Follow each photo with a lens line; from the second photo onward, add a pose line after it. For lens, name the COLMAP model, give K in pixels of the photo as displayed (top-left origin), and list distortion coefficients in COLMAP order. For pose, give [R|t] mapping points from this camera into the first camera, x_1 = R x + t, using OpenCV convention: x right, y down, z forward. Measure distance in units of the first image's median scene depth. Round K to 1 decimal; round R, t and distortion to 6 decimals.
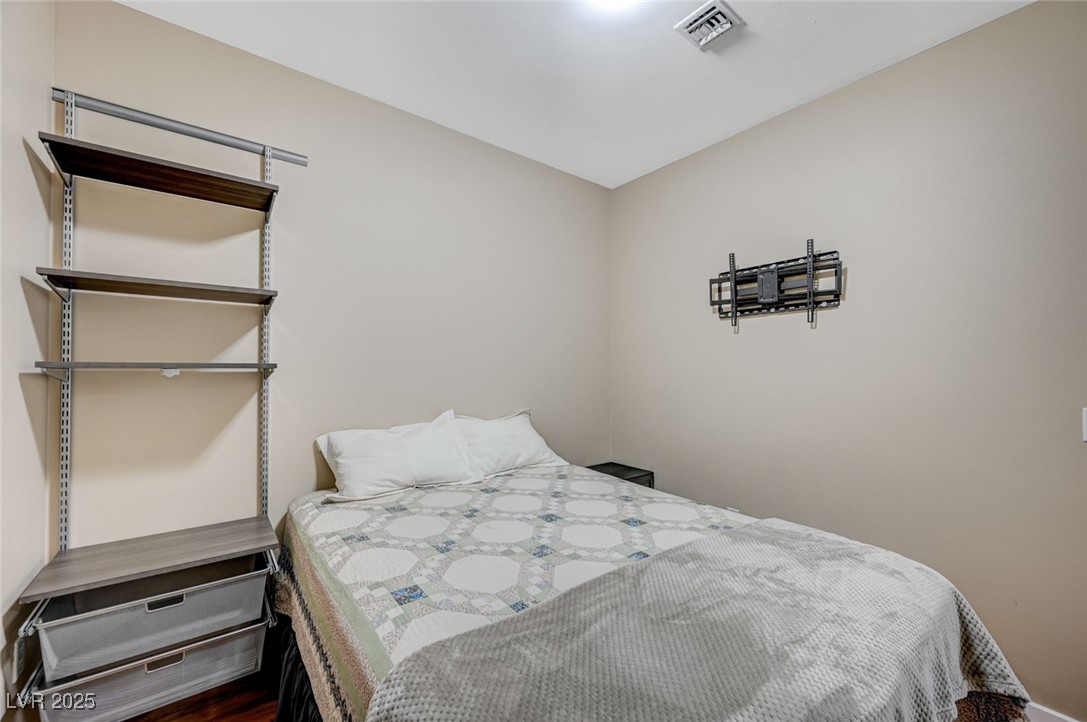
lens RADIAL K [[430.7, 0, 544.9], [0, 430.7, 362.0], [0, 0, 1]] dist [0.002146, 0.000735]
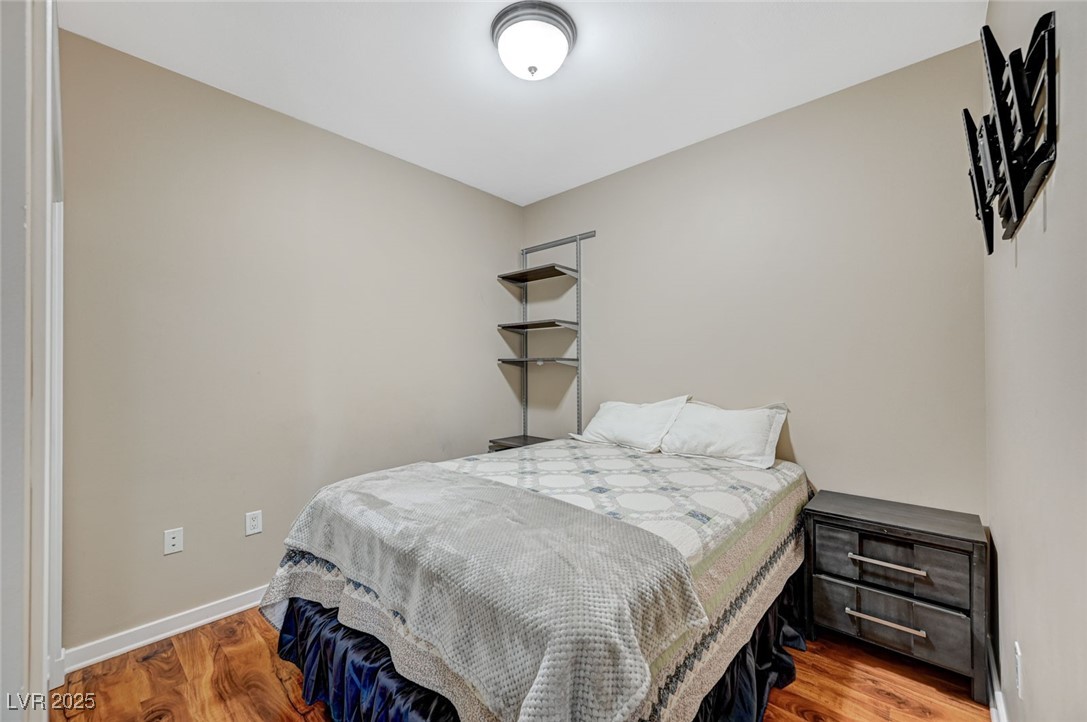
lens RADIAL K [[430.7, 0, 547.0], [0, 430.7, 365.1], [0, 0, 1]] dist [0.002146, 0.000735]
pose [[0.166440, -0.013618, -0.985958, 0.970869], [0.013897, 0.999838, -0.011463, 0.043258], [0.985954, -0.011794, 0.166602, 0.511932]]
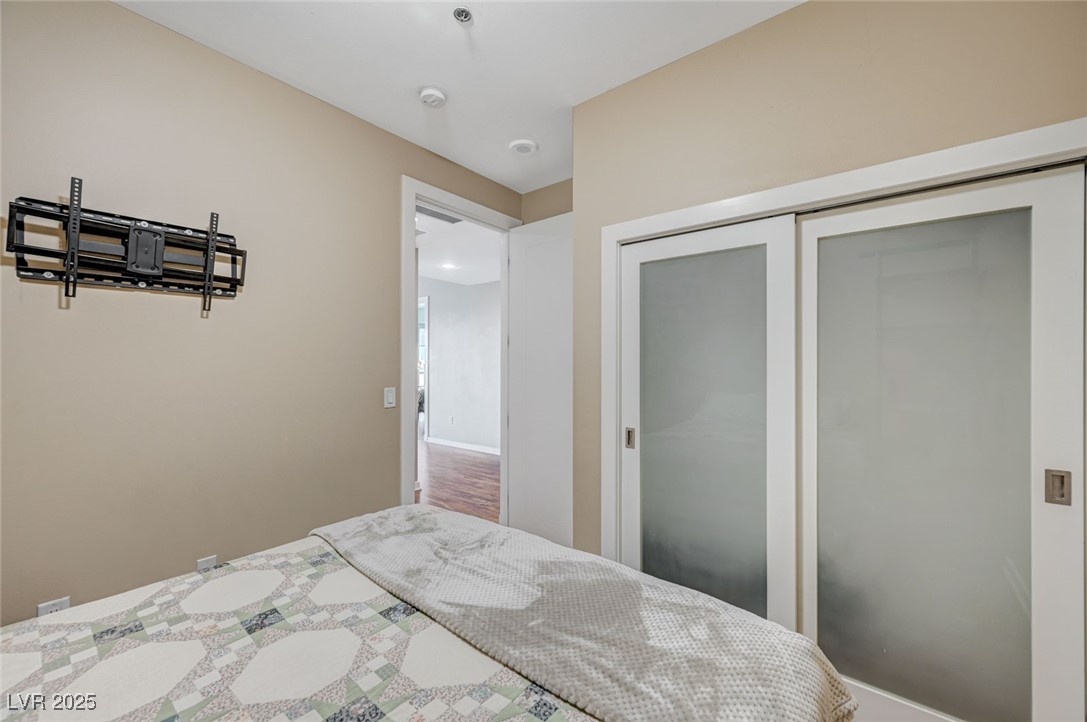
lens RADIAL K [[430.7, 0, 544.9], [0, 430.7, 362.6], [0, 0, 1]] dist [0.002146, 0.000735]
pose [[-0.229383, -0.007316, 0.973309, -0.364697], [-0.015470, 0.999873, 0.003870, -0.004389], [-0.973213, -0.014170, -0.229467, 0.567227]]
